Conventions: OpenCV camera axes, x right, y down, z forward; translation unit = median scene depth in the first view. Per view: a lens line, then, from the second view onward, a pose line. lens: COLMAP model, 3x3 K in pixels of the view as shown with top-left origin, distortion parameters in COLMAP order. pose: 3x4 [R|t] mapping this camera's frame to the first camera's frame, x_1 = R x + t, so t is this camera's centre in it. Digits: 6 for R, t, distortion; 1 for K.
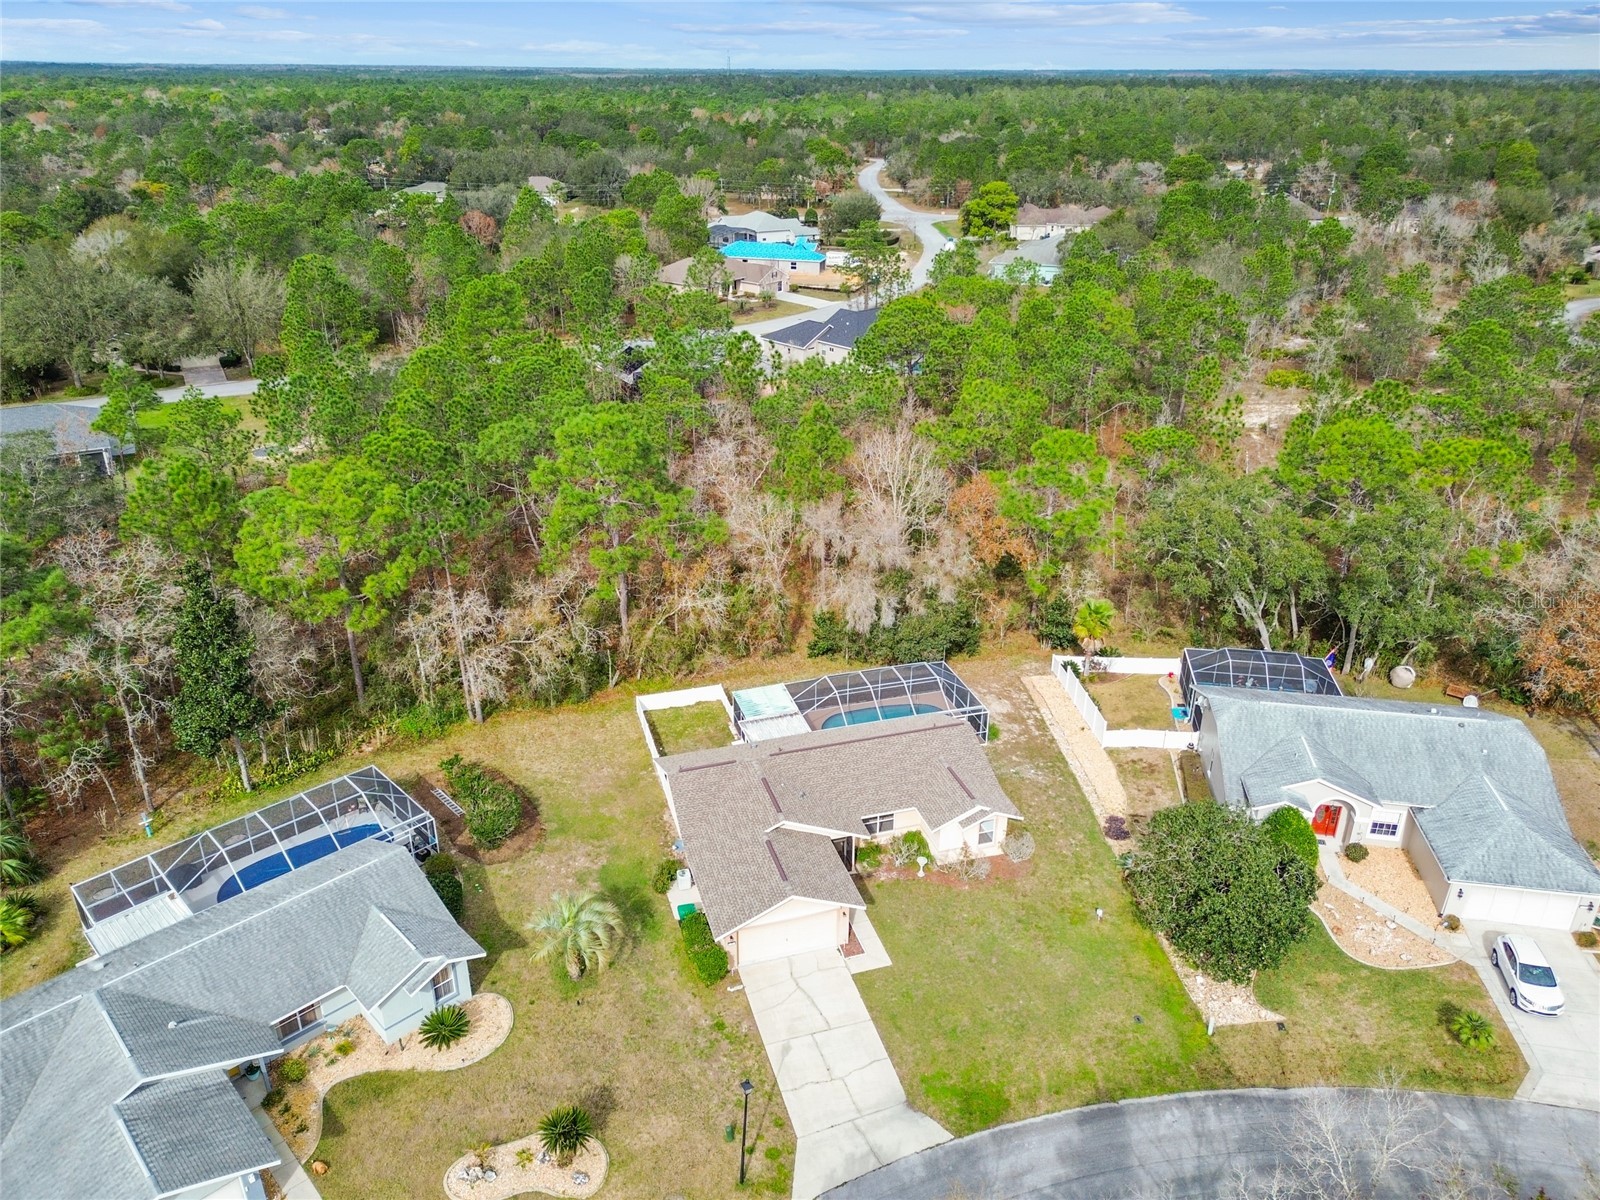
lens RADIAL K [[1133.4, 0, 804.3], [0, 1133.4, 599.5], [0, 0, 1]] dist [0.060259, -0.057885]
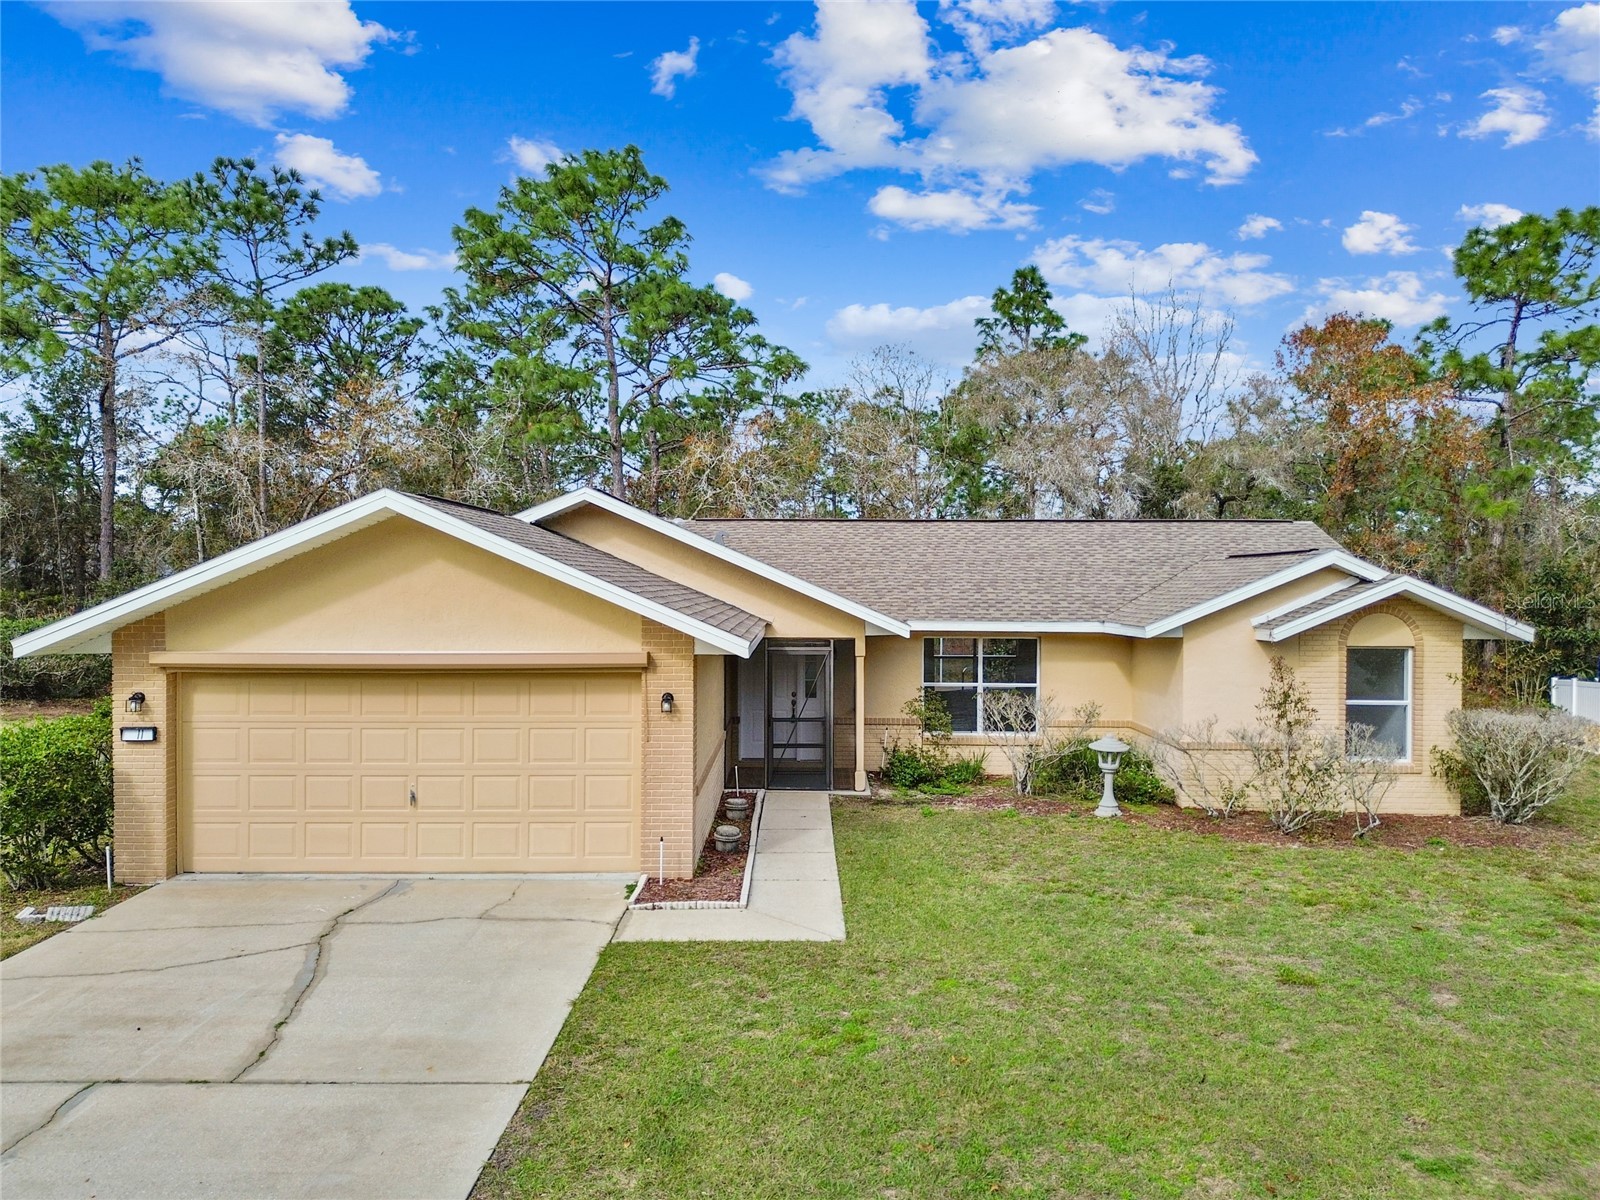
lens RADIAL K [[1166.5, 0, 800.0], [0, 1166.5, 600.0], [0, 0, 1]] dist [0.050438, -0.055971]
pose [[0.952980, 0.000899, -0.303031, 0.114160], [-0.125531, 0.911330, -0.392071, 0.304889], [0.275808, 0.411676, 0.868592, 0.710933]]
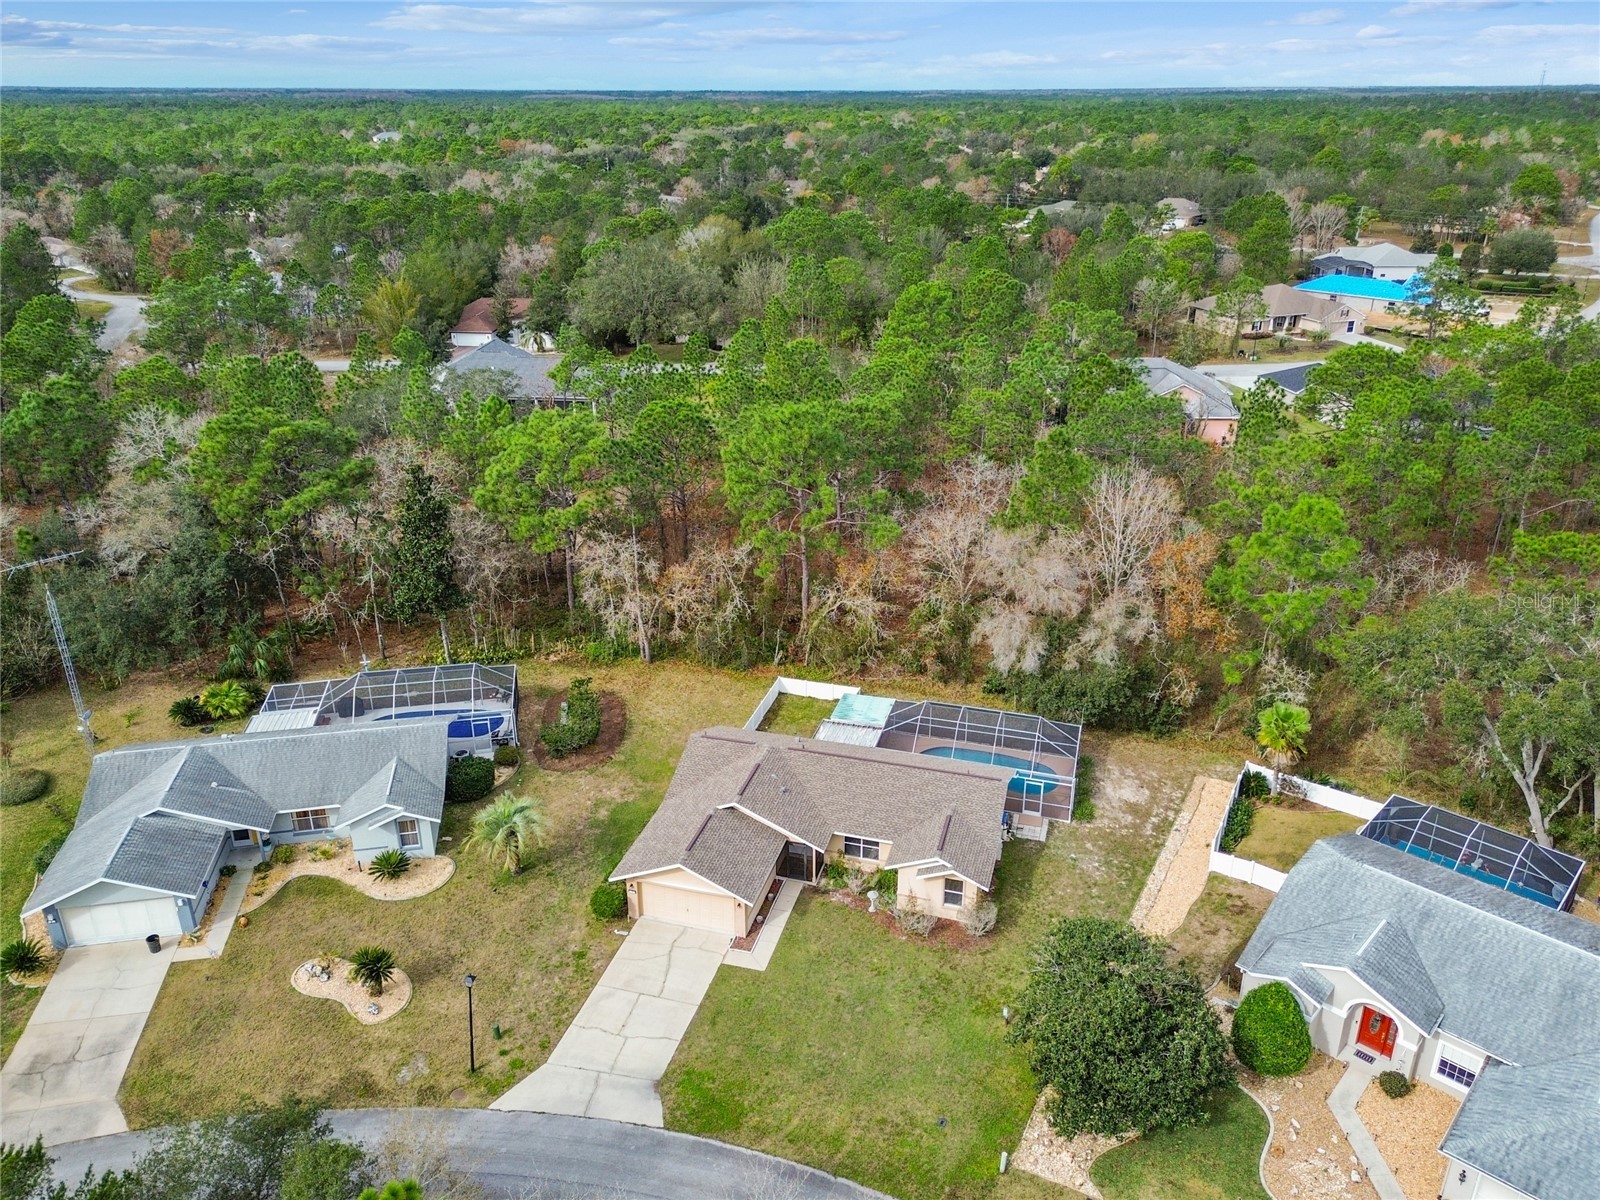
lens RADIAL K [[1188.9, 0, 803.5], [0, 1188.9, 596.3], [0, 0, 1]] dist [0.058828, -0.056186]
pose [[0.834059, 0.209685, -0.510273, 0.495877], [-0.227525, 0.973367, 0.028085, -0.026304], [0.502572, 0.092675, 0.859554, 0.092421]]
